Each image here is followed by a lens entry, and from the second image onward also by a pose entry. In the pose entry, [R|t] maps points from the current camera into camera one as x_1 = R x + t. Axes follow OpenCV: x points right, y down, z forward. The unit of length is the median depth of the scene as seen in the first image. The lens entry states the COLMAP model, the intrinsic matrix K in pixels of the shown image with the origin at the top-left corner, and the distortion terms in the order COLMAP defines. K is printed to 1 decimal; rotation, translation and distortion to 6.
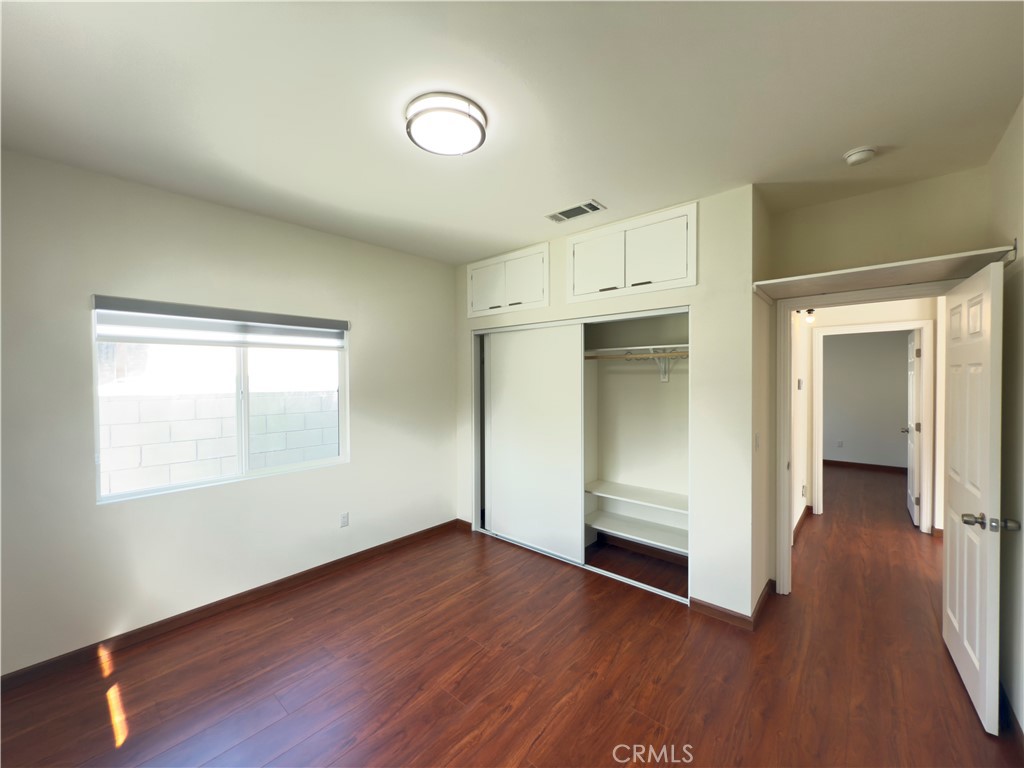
lens RADIAL K [[407.9, 0, 511.1], [0, 407.9, 383.8], [0, 0, 1]] dist [0.000977, 0.000065]
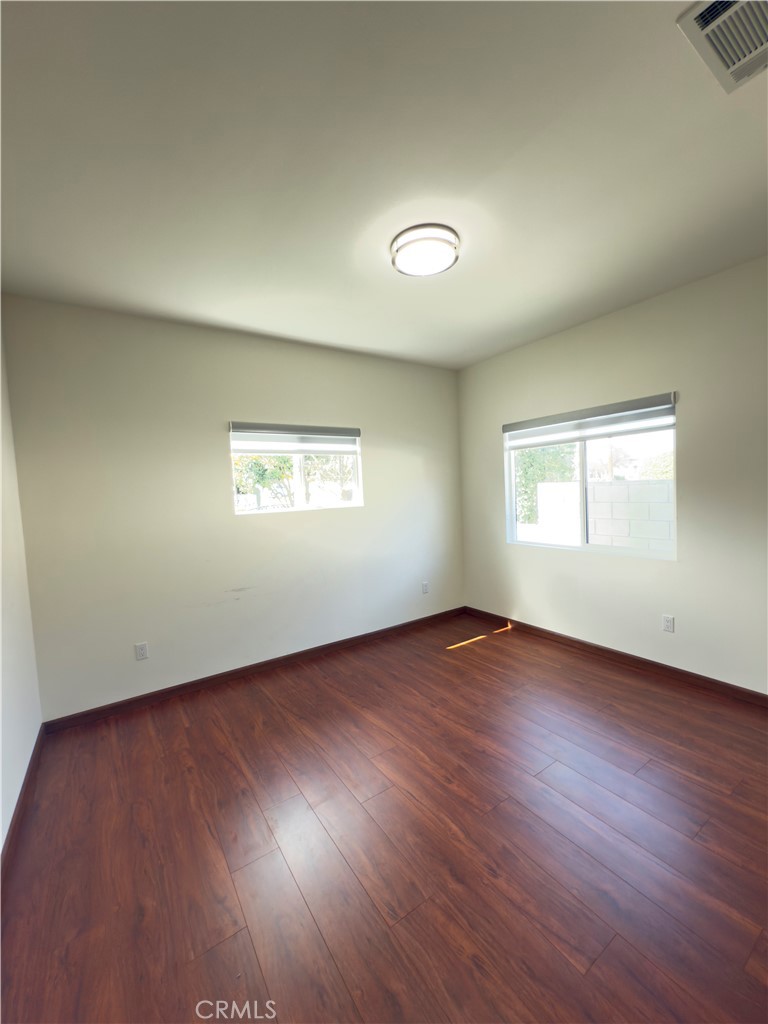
lens RADIAL K [[407.9, 0, 384.1], [0, 407.9, 510.2], [0, 0, 1]] dist [0.000977, 0.000065]
pose [[-0.256604, 0.069576, -0.964009, 0.739661], [0.035062, 0.997419, 0.062654, 0.018503], [0.965880, -0.017723, -0.258382, 0.828177]]
